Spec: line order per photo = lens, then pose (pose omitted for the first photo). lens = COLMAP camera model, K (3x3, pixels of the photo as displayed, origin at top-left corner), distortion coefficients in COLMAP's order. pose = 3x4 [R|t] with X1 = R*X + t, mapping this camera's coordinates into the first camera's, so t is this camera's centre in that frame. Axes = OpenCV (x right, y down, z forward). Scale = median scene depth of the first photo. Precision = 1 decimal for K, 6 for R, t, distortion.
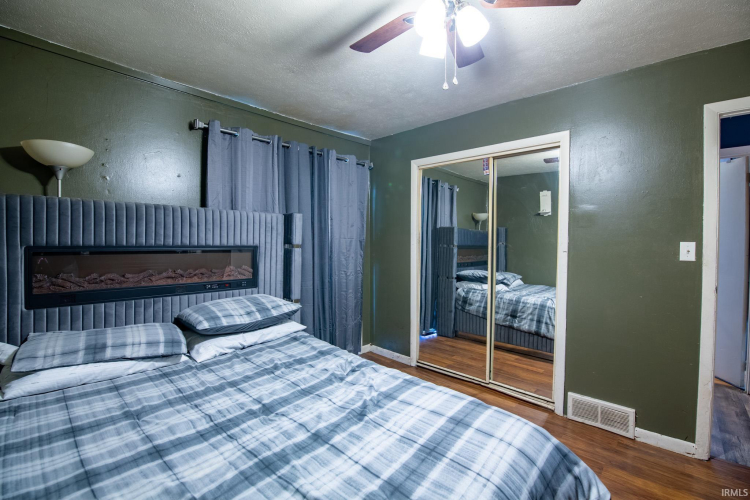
lens RADIAL K [[331.9, 0, 370.2], [0, 331.9, 243.5], [0, 0, 1]] dist [-0.014941, -0.000884]
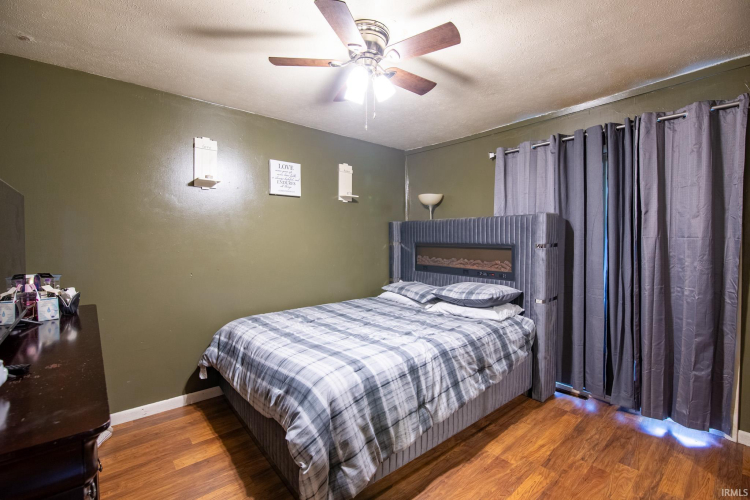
lens RADIAL K [[331.9, 0, 371.7], [0, 331.9, 248.3], [0, 0, 1]] dist [-0.014941, -0.000884]
pose [[-0.134931, 0.020256, -0.990648, 1.067254], [-0.007972, 0.999736, 0.021528, -0.002874], [0.990823, 0.010803, -0.134734, 0.811883]]
